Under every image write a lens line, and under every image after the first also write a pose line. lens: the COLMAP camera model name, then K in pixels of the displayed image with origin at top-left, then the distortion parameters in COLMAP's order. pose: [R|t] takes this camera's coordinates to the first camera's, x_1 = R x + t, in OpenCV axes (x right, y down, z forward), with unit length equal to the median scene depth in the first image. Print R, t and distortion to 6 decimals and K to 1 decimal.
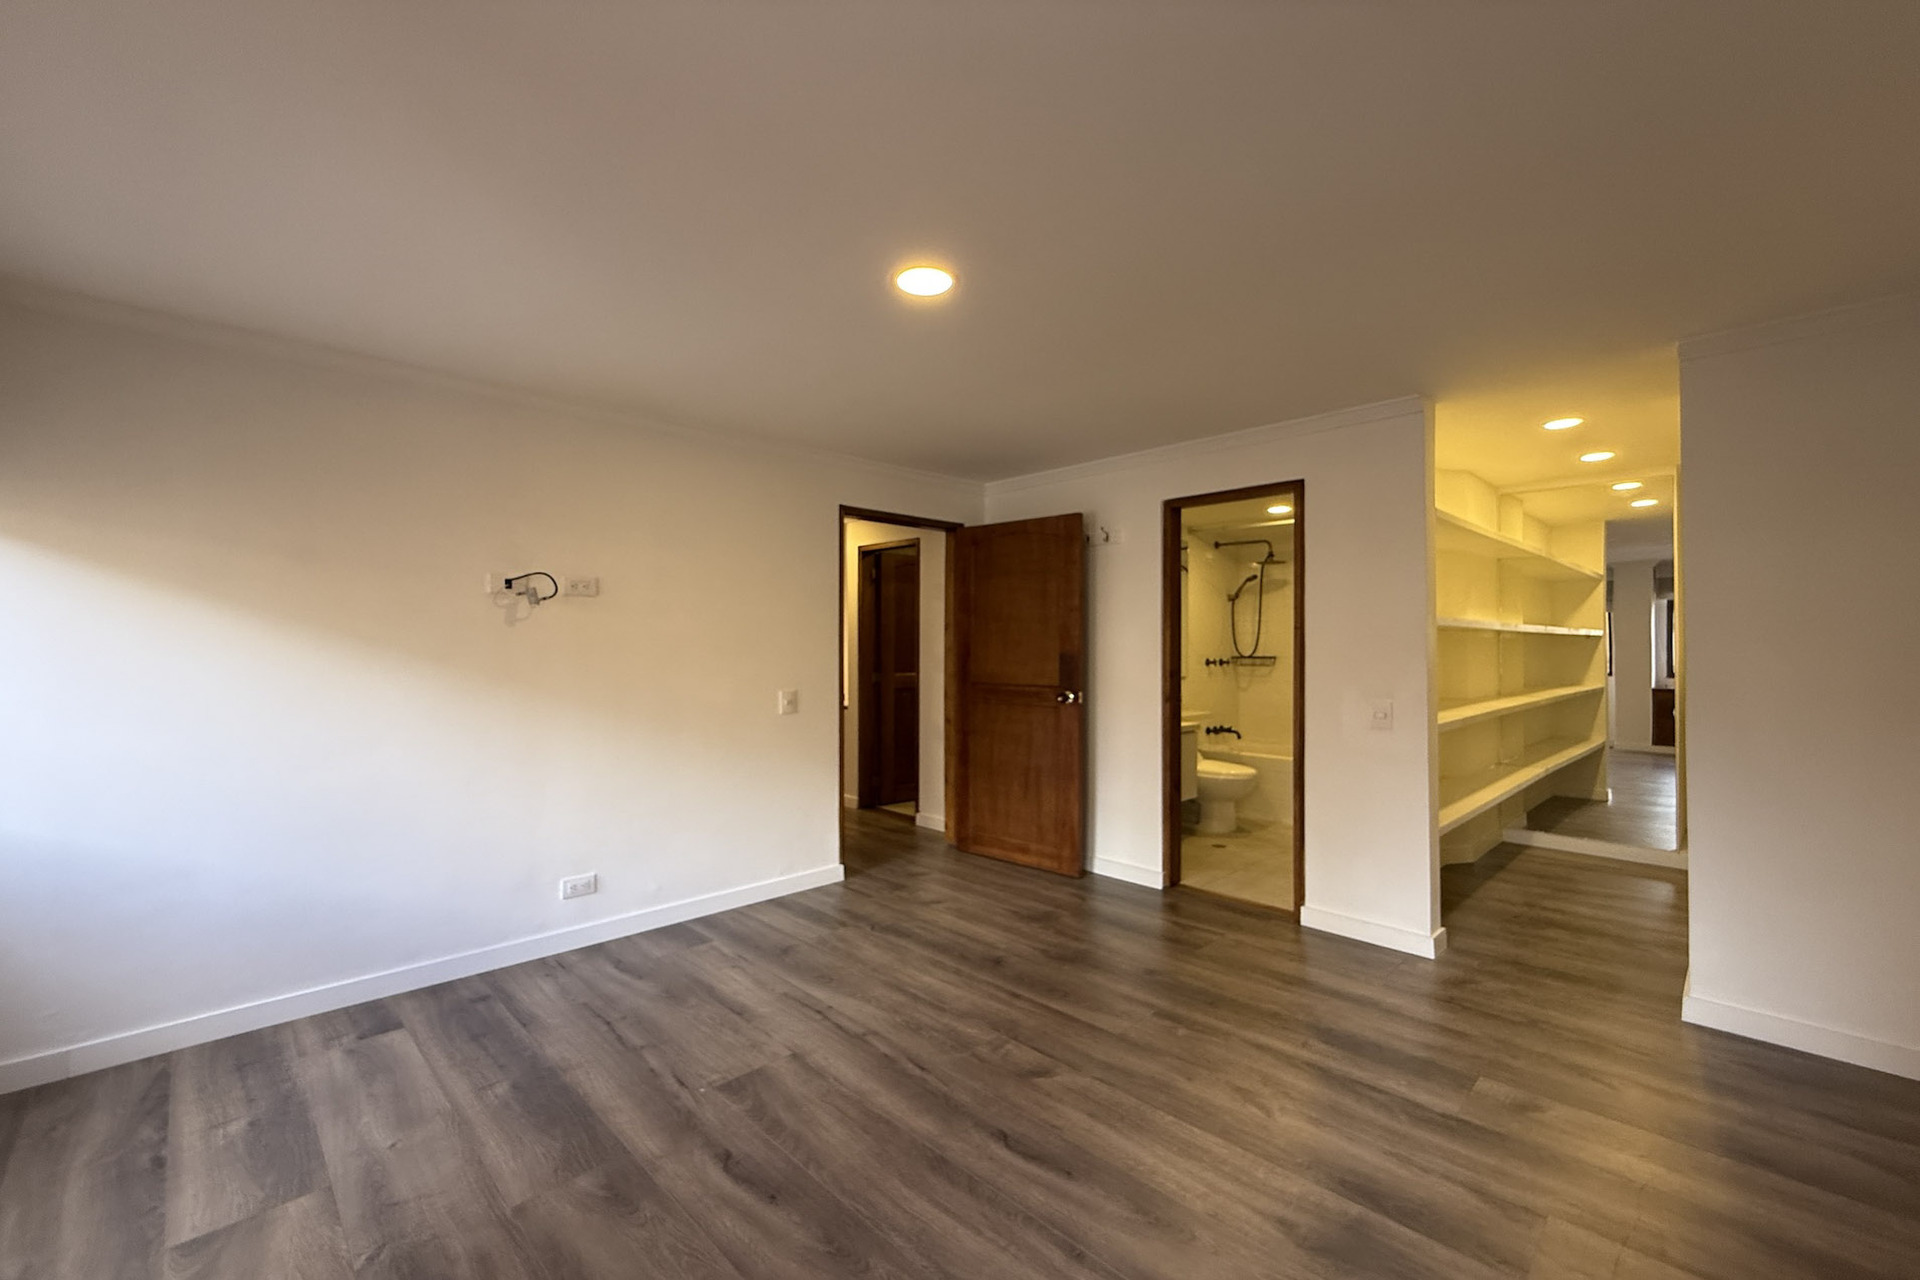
lens RADIAL K [[768.0, 0, 958.3], [0, 768.0, 643.7], [0, 0, 1]] dist [0.000887, -0.000702]
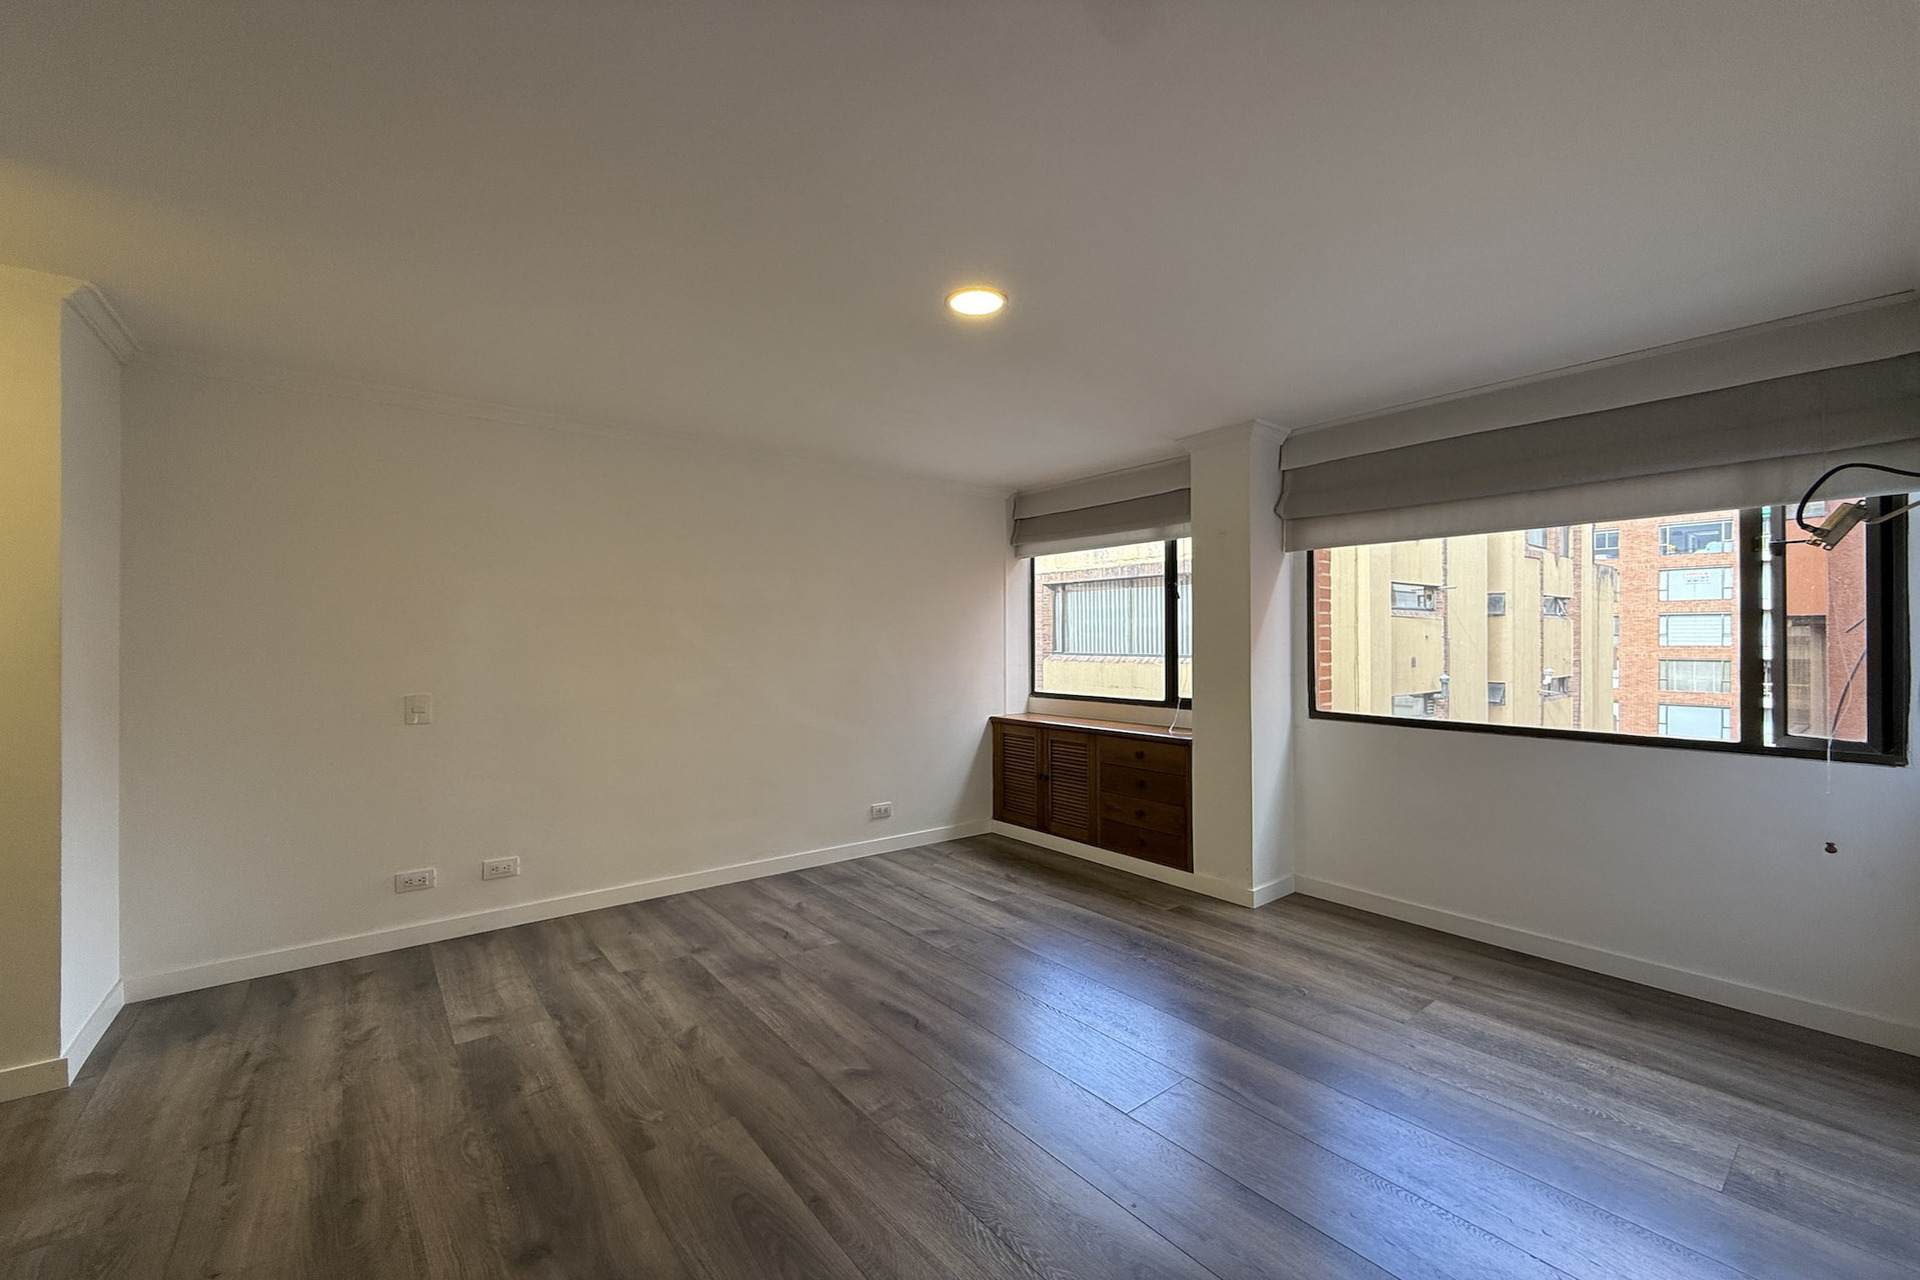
lens RADIAL K [[768.0, 0, 961.5], [0, 768.0, 641.3], [0, 0, 1]] dist [0.000887, -0.000702]
pose [[-0.994128, 0.002209, 0.108184, -0.139092], [0.001572, 0.999981, -0.005974, 0.012451], [-0.108195, -0.005769, -0.994113, 2.055267]]
